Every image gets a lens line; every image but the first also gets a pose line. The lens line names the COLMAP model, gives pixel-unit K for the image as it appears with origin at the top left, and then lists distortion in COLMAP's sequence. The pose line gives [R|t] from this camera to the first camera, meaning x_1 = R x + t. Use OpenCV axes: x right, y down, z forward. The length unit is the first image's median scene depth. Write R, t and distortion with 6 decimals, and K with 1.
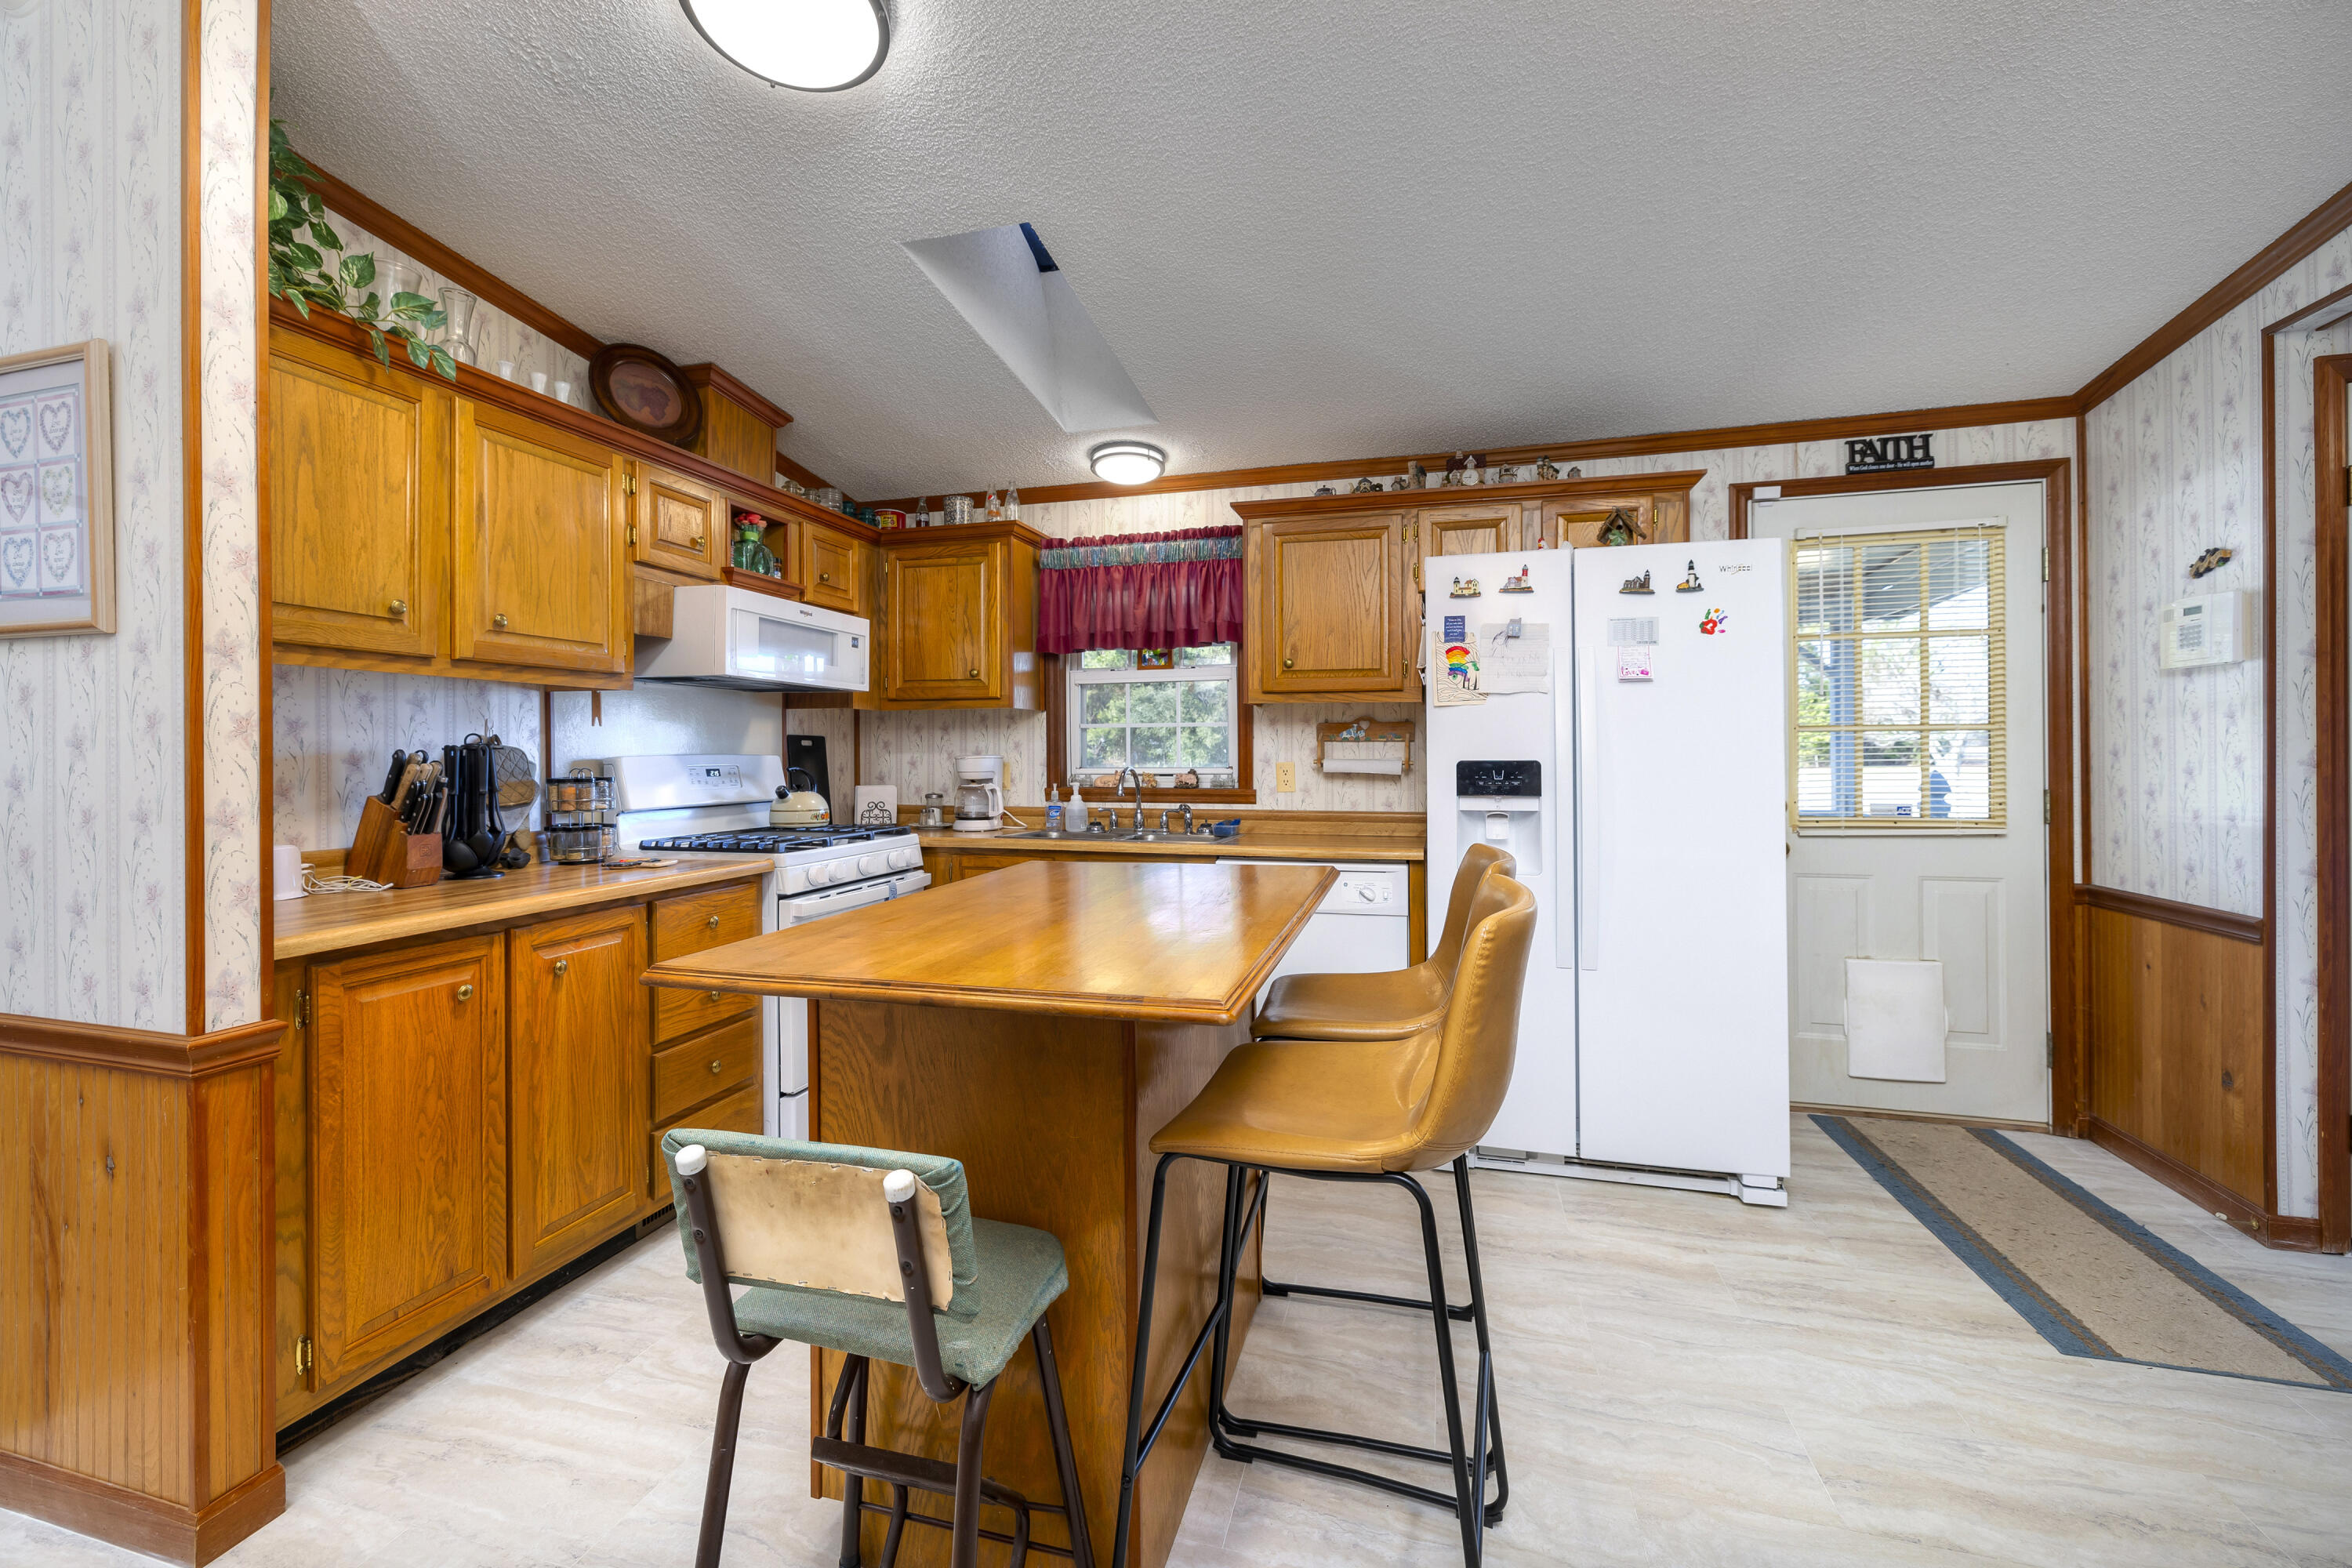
lens RADIAL K [[1028.6, 0, 1171.2], [0, 1028.6, 754.1], [0, 0, 1]] dist [0.009234, 0.000322]
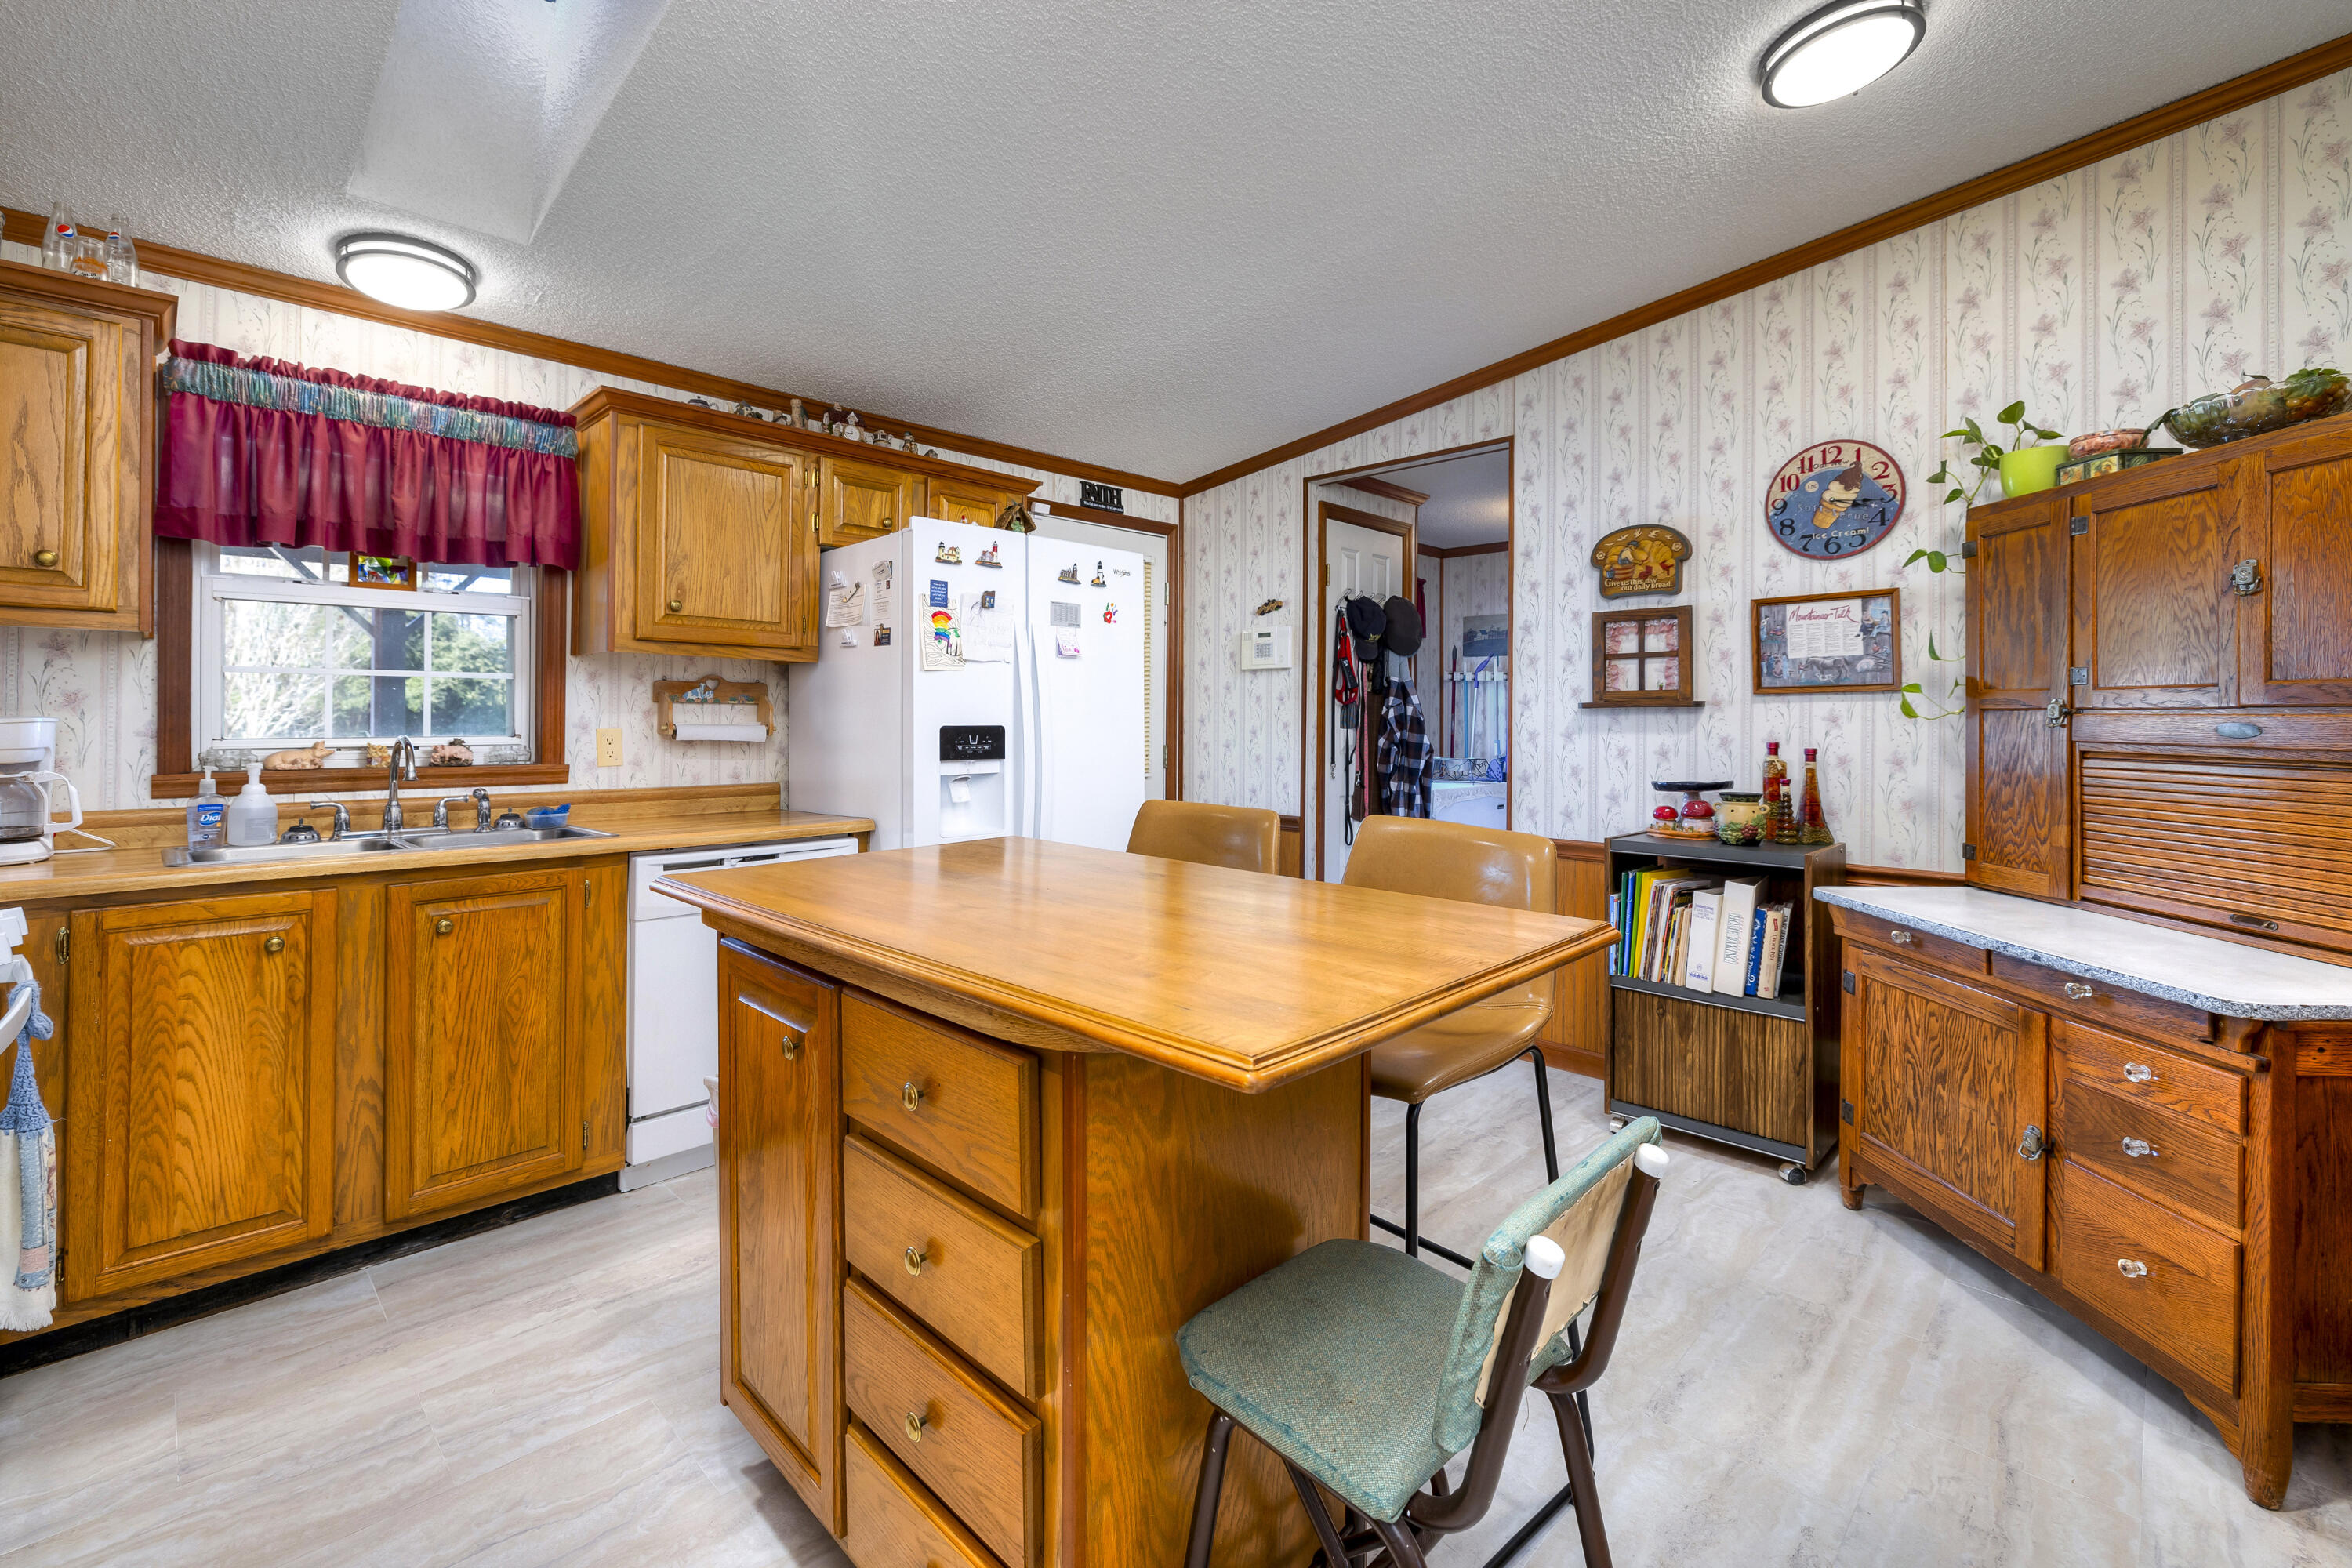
lens RADIAL K [[1004.0, 0, 1174.8], [0, 1004.0, 729.3], [0, 0, 1]] dist [-0.001569, -0.000380]
pose [[0.482928, -0.003579, 0.875653, -0.372973], [-0.003457, 0.999976, 0.005994, 0.002568], [-0.875653, -0.005922, 0.482904, 0.264201]]
